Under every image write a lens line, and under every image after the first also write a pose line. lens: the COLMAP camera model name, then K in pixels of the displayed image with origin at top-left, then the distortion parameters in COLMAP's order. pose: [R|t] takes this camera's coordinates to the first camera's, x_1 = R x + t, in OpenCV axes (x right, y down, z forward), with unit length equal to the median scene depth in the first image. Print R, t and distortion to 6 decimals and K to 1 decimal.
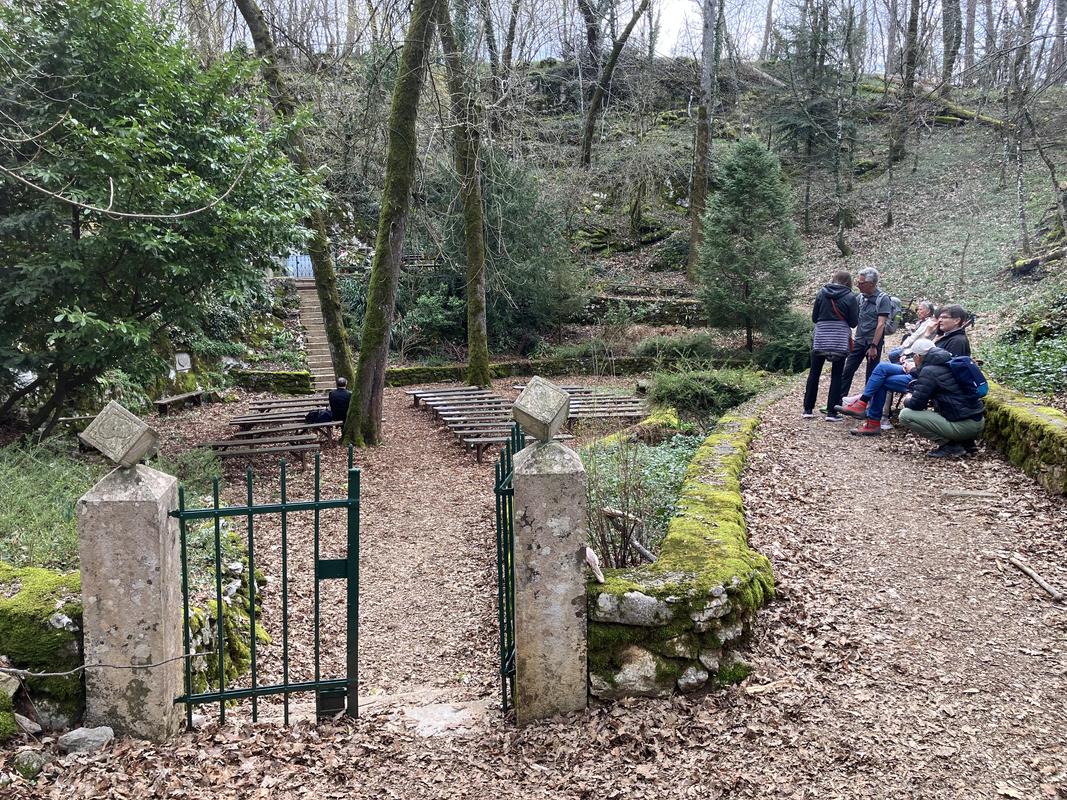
lens RADIAL K [[876.5, 0, 531.6], [0, 876.5, 385.3], [0, 0, 1]] dist [0.012598, -0.001582]
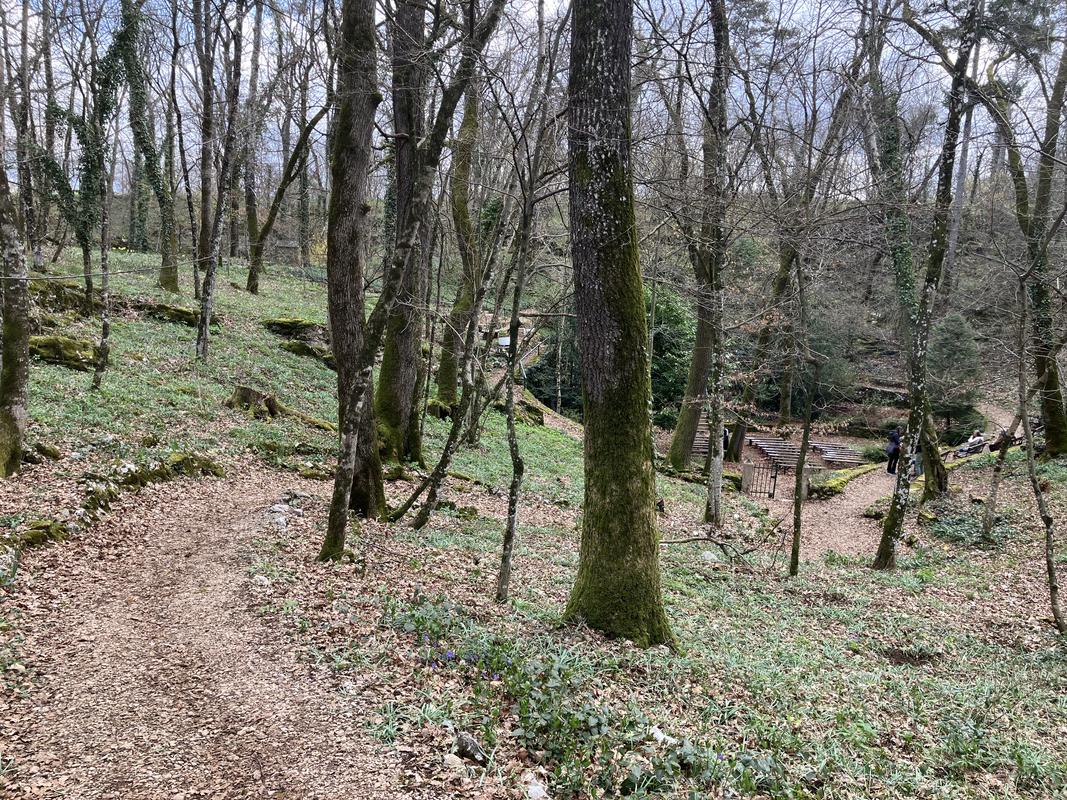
lens RADIAL K [[876.5, 0, 531.6], [0, 876.5, 385.3], [0, 0, 1]] dist [0.012598, -0.001582]
pose [[0.943335, 0.084407, -0.320927, 0.022909], [-0.092190, 0.995700, -0.009103, -0.043066], [0.318778, 0.038174, 0.947060, -0.934408]]
